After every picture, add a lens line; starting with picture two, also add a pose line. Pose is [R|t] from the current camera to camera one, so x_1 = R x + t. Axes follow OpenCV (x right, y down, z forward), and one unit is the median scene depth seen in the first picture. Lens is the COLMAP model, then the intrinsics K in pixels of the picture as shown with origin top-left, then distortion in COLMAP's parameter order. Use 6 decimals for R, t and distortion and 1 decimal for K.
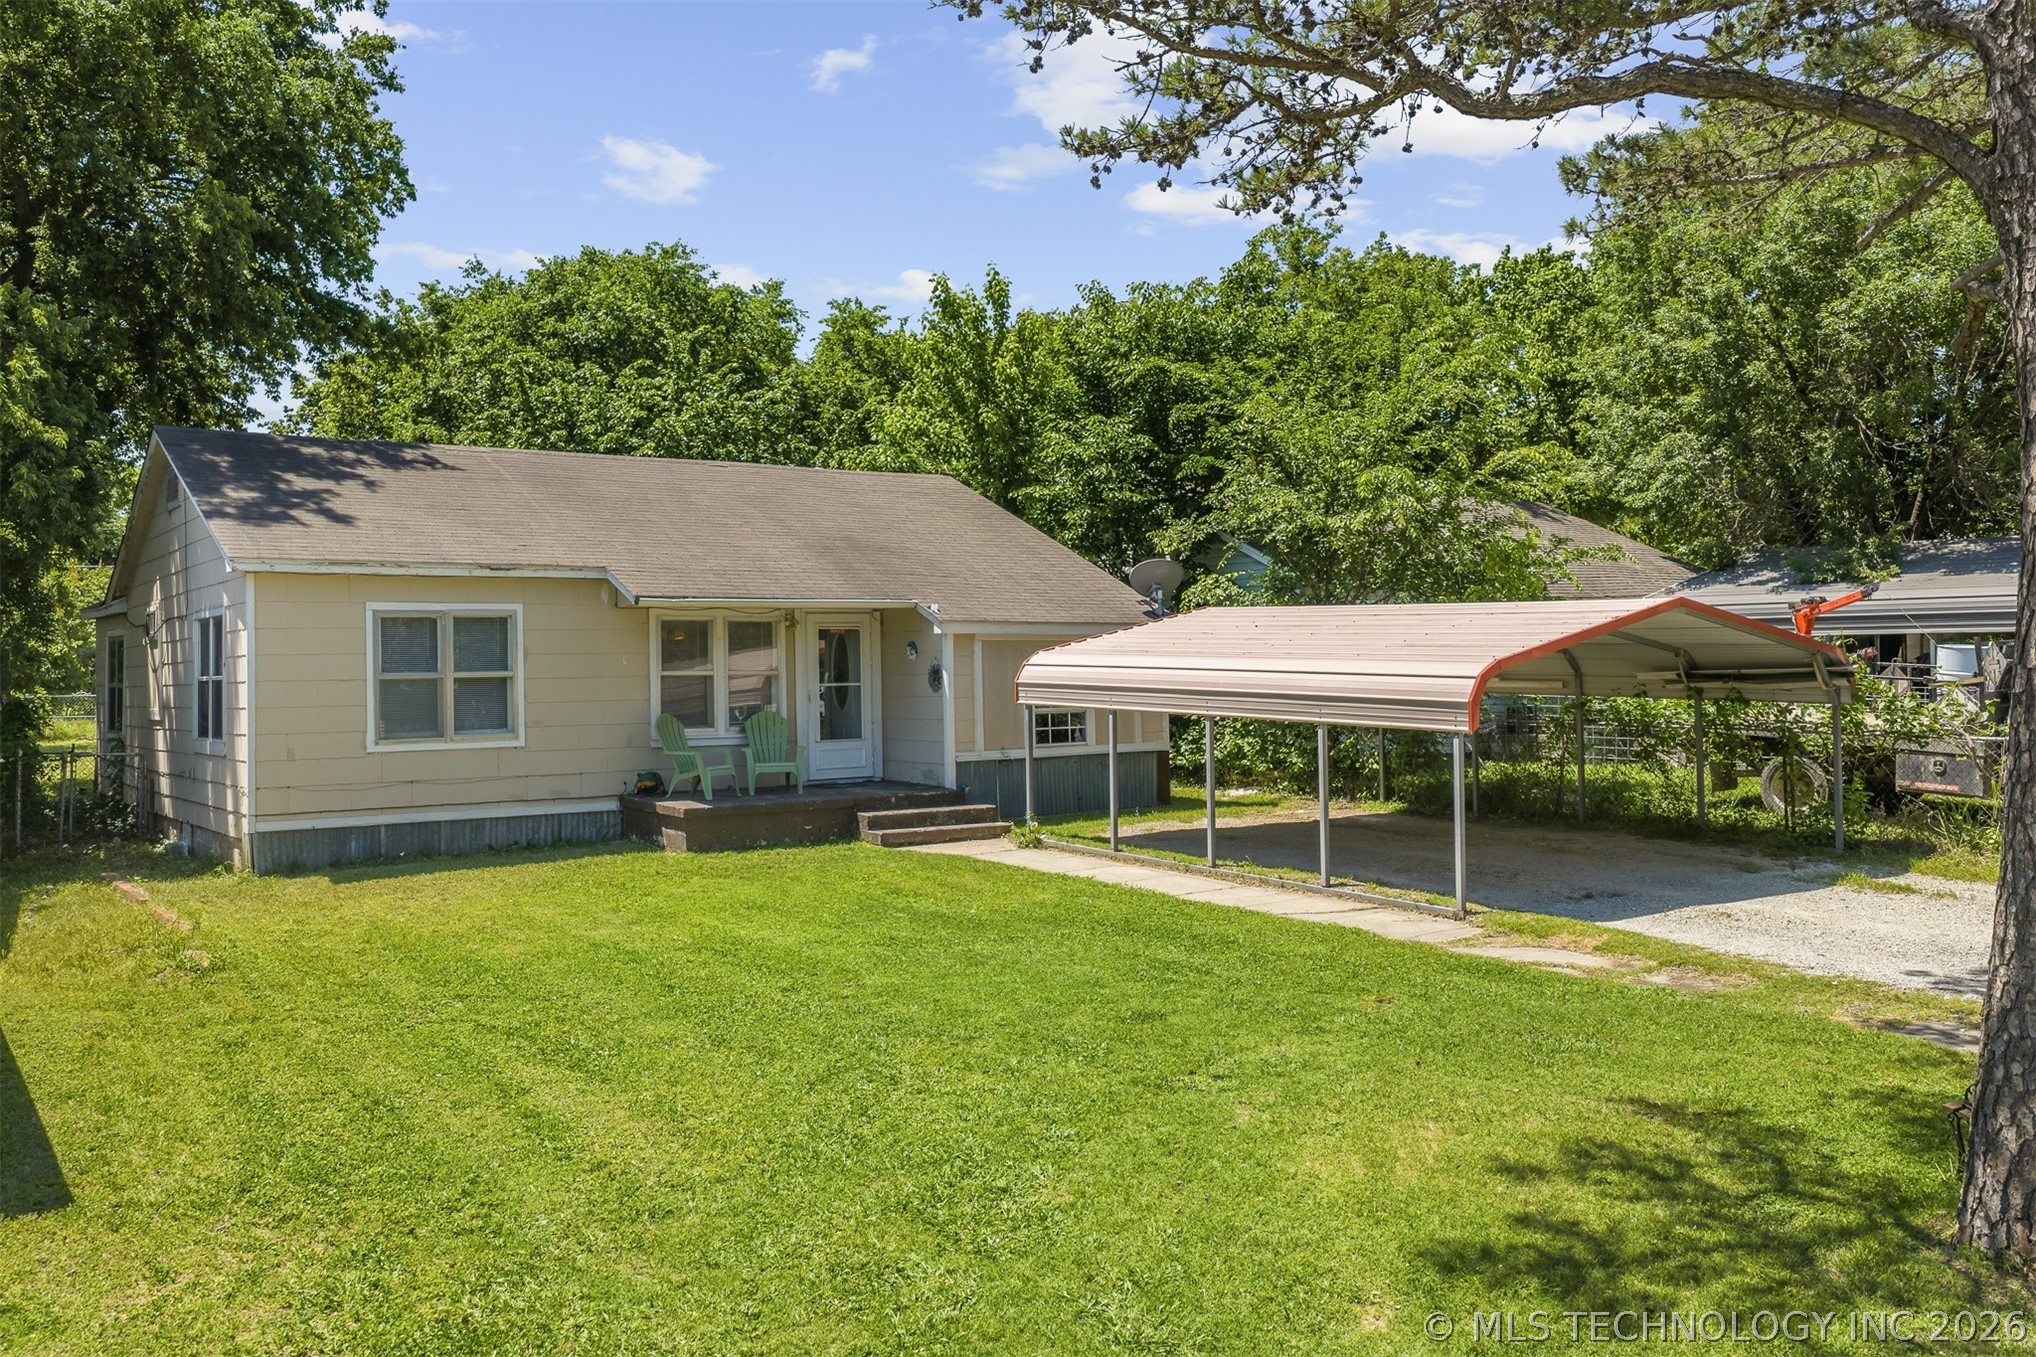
lens RADIAL K [[1741.6, 0, 1015.5], [0, 1741.6, 673.6], [0, 0, 1]] dist [0.034601, -0.004282]
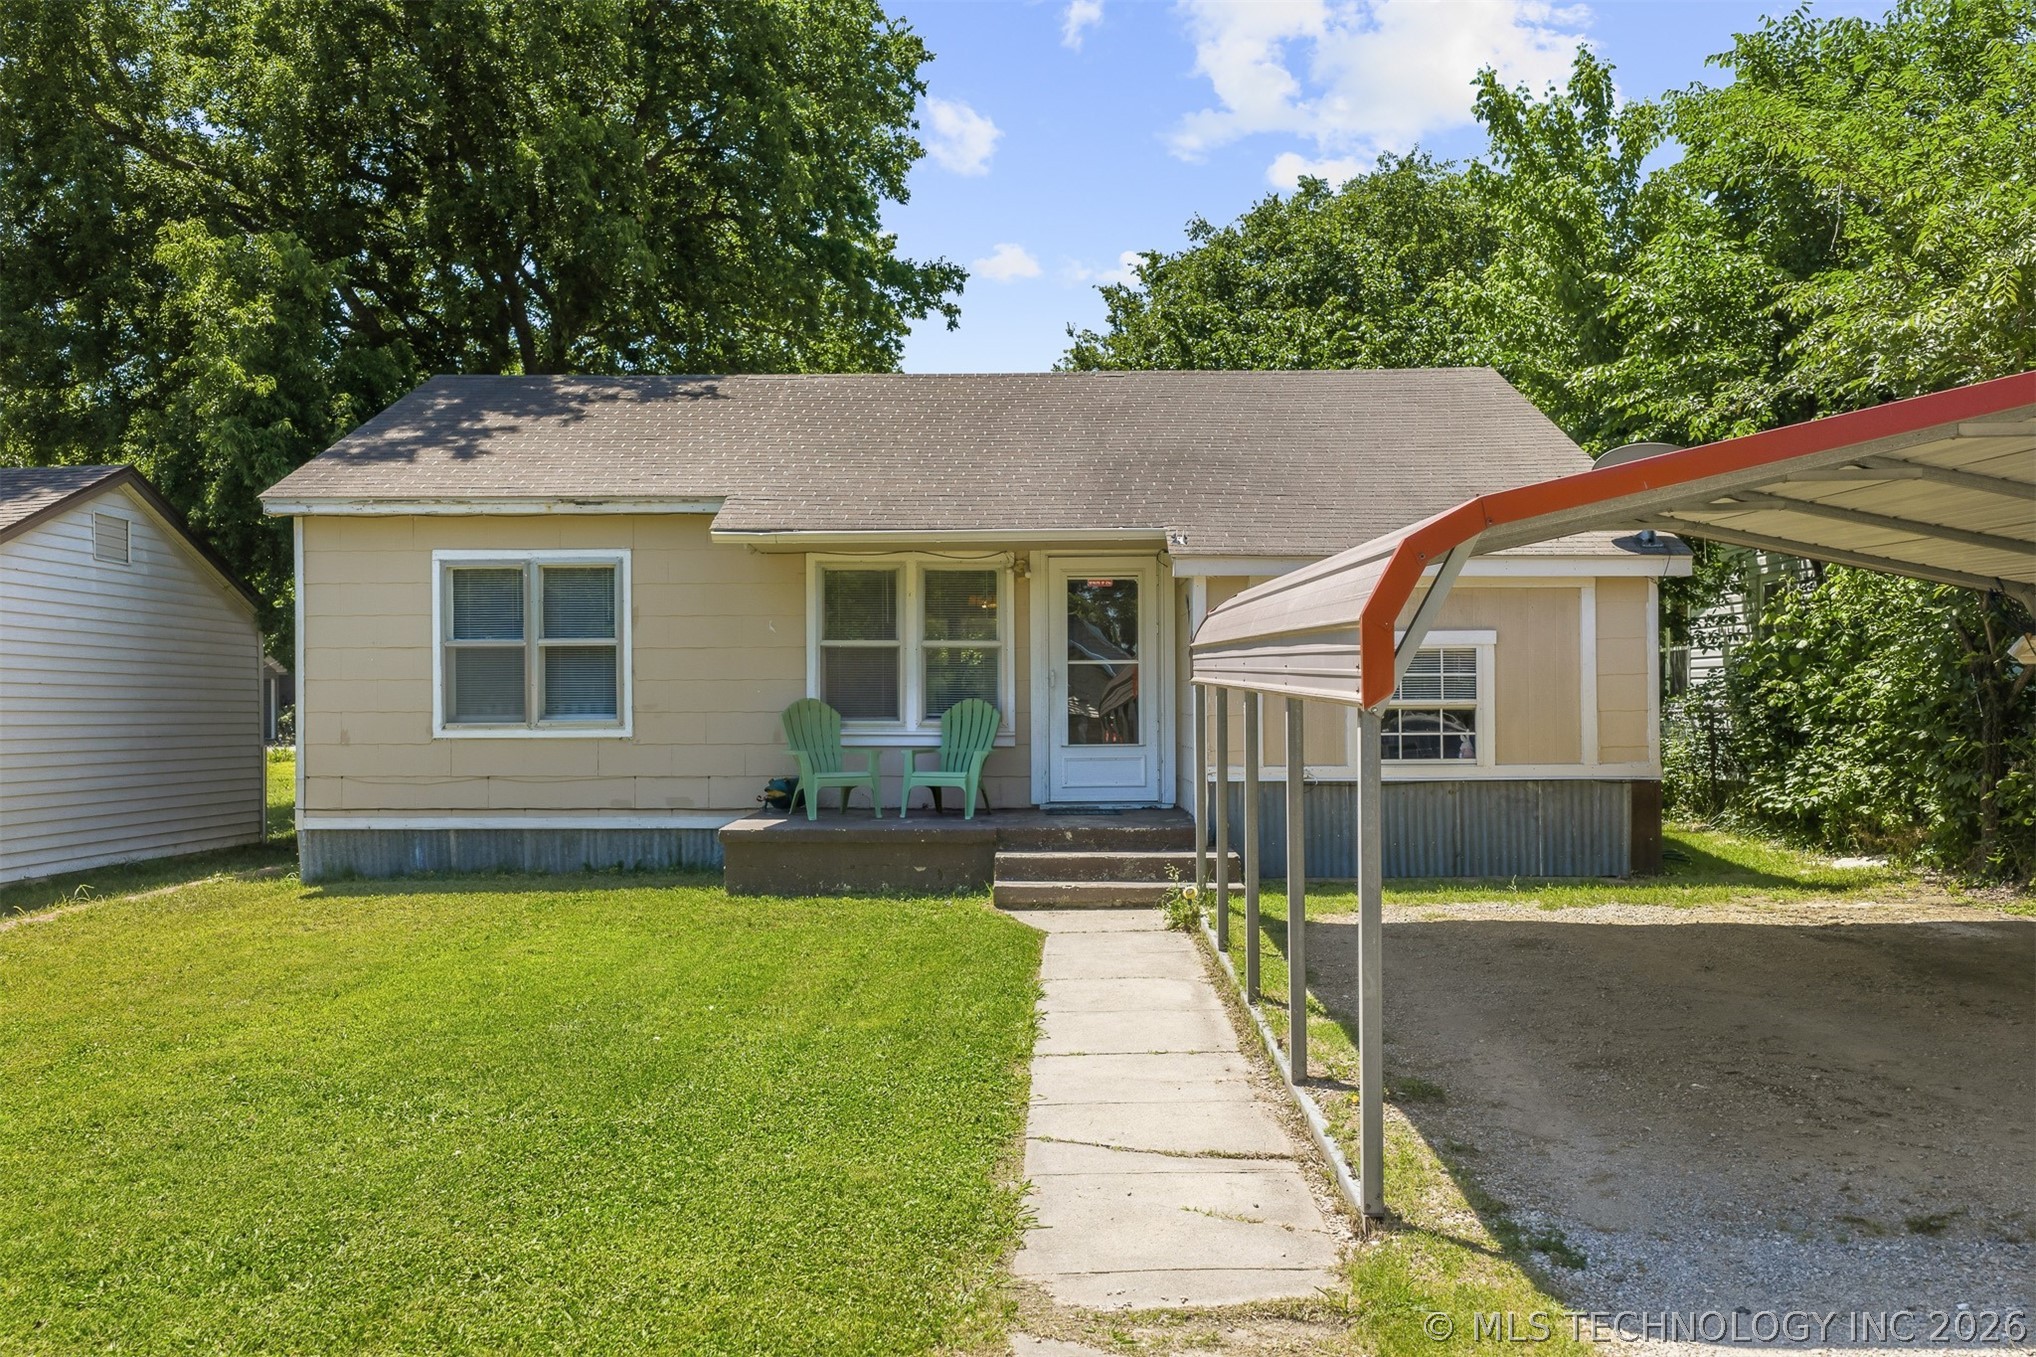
lens RADIAL K [[1741.6, 0, 1019.0], [0, 1741.6, 687.5], [0, 0, 1]] dist [0.034601, -0.004282]
pose [[0.804775, 0.004741, -0.593560, 0.304079], [-0.009522, 0.999943, -0.004923, 0.022140], [0.593503, 0.009614, 0.804774, 0.490237]]
